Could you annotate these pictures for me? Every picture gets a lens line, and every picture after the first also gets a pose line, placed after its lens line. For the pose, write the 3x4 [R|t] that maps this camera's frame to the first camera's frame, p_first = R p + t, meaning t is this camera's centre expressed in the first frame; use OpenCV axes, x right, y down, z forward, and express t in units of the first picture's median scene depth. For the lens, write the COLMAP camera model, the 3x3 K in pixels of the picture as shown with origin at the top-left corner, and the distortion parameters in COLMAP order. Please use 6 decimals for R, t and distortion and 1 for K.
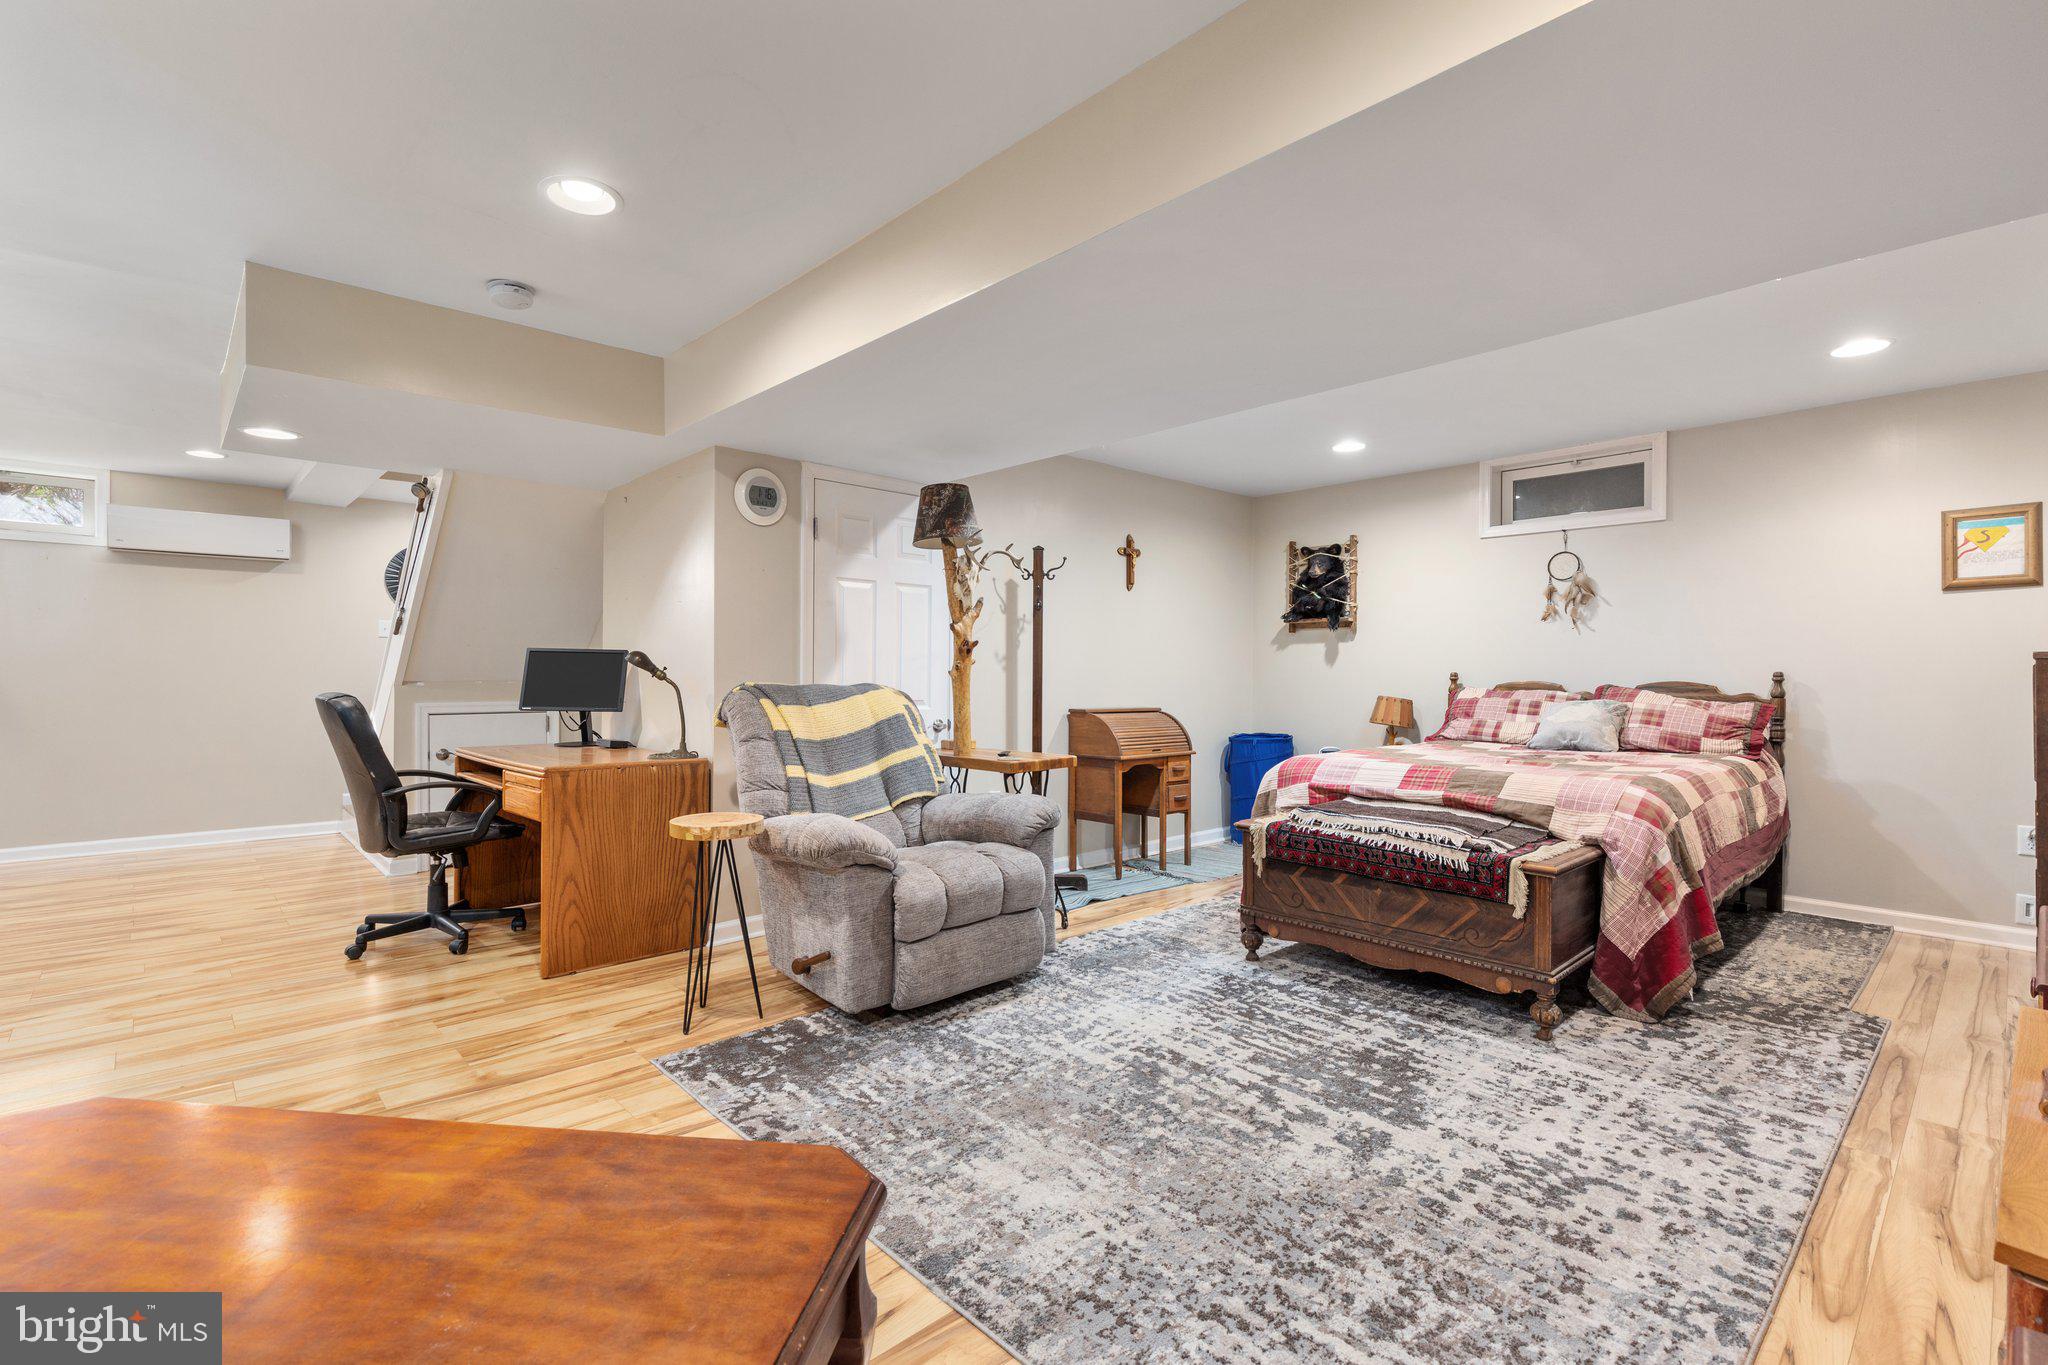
lens RADIAL K [[913.0, 0, 987.9], [0, 913.0, 671.5], [0, 0, 1]] dist [0.007592, -0.001347]
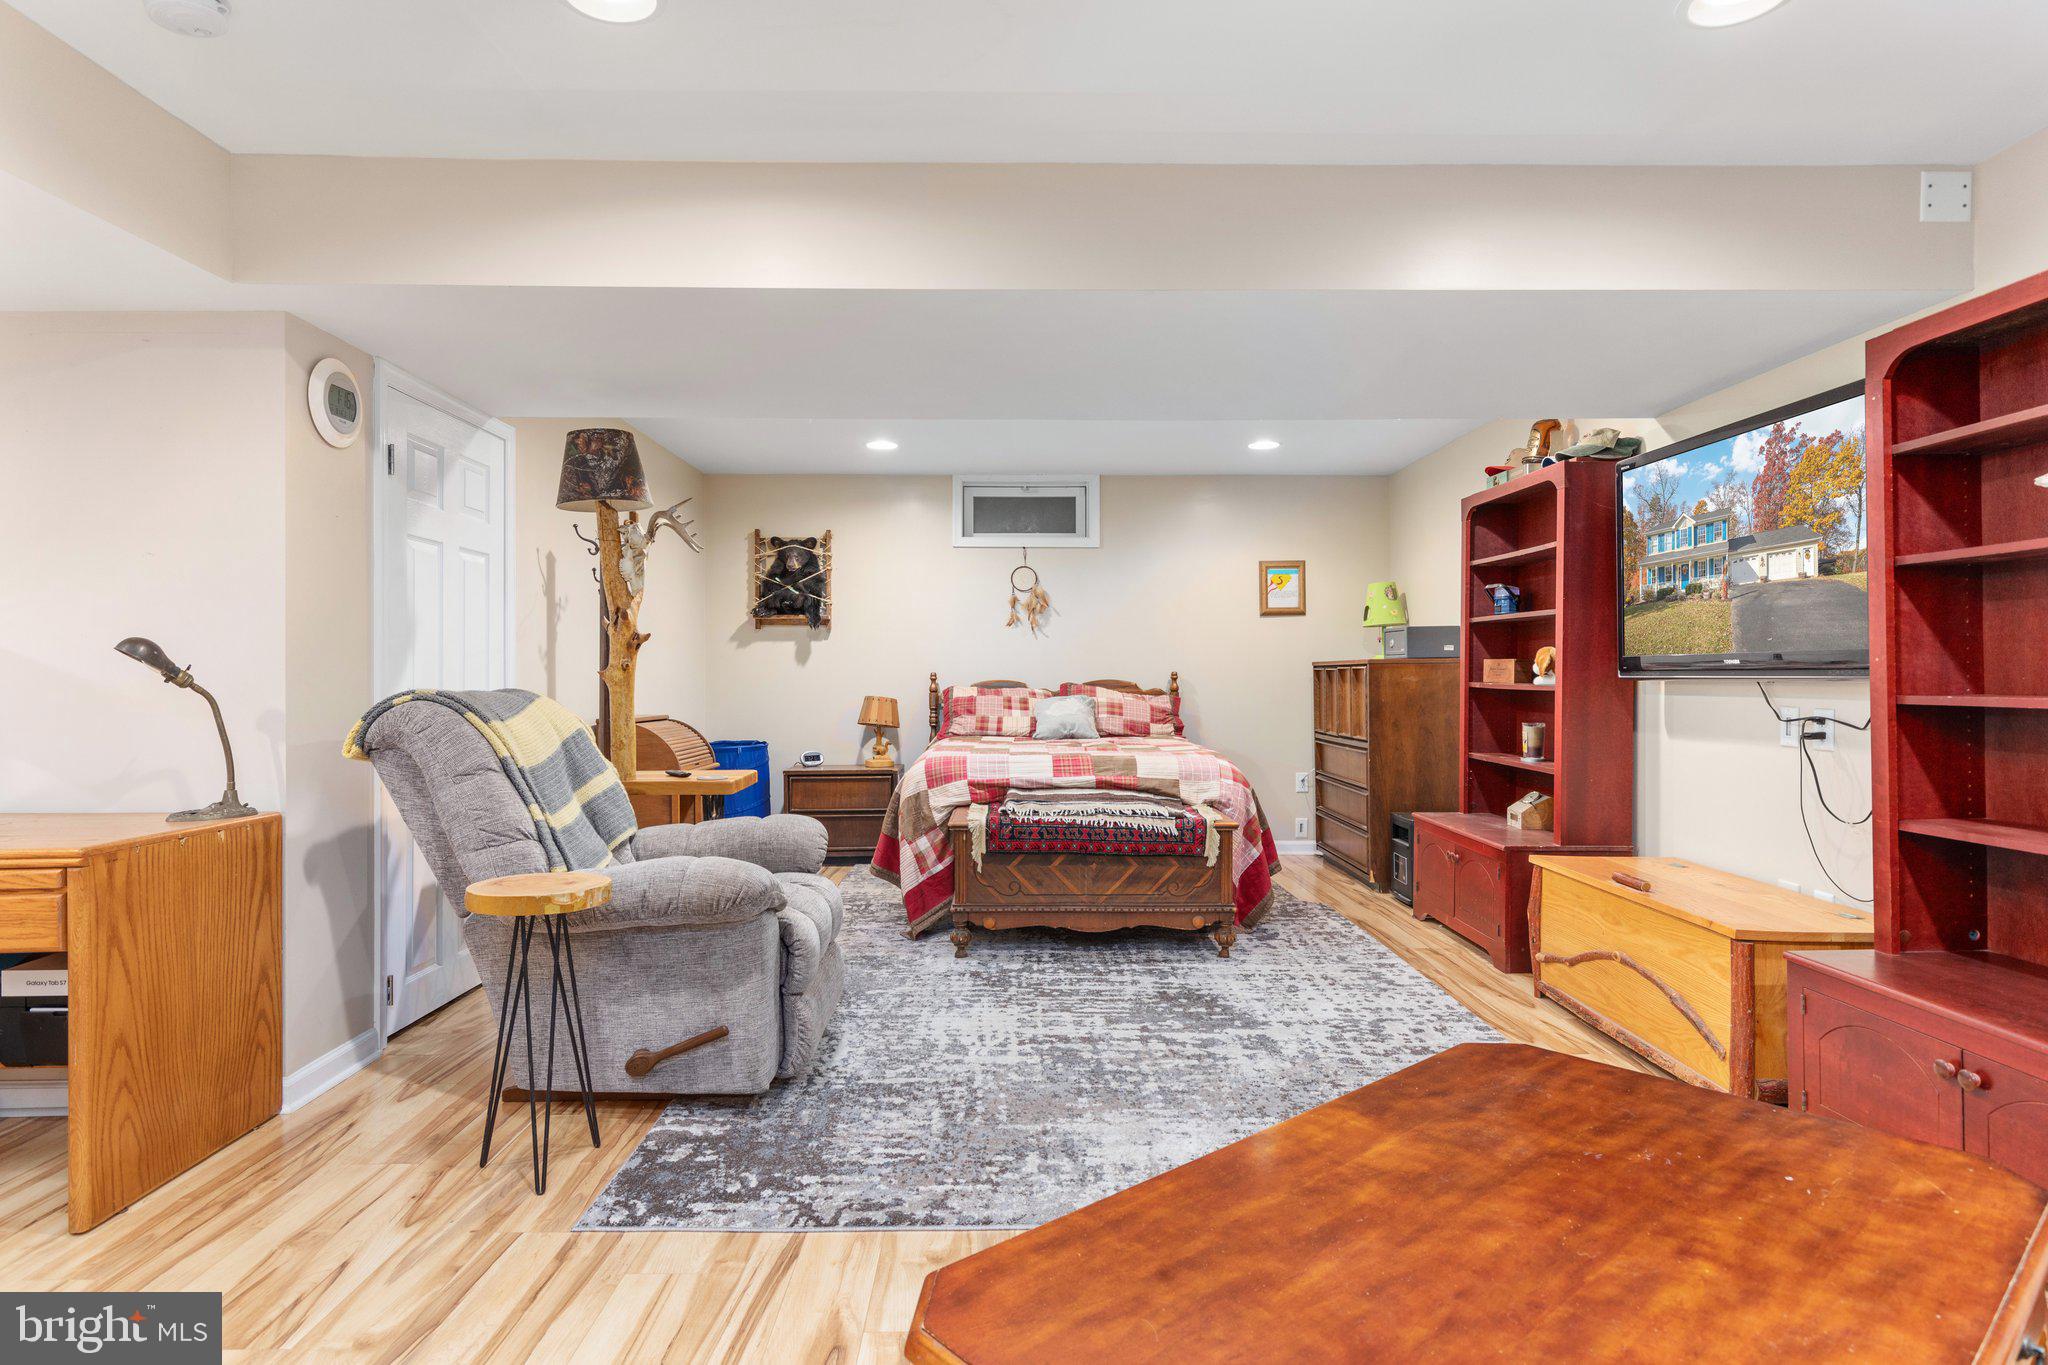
lens RADIAL K [[1097.3, 0, 1007.3], [0, 1097.3, 666.5], [0, 0, 1]] dist [0.003751, 0.000015]
pose [[0.675538, 0.002919, 0.737319, -0.630331], [-0.000134, 0.999993, -0.003836, -0.001653], [-0.737325, 0.002493, 0.675534, 0.154079]]
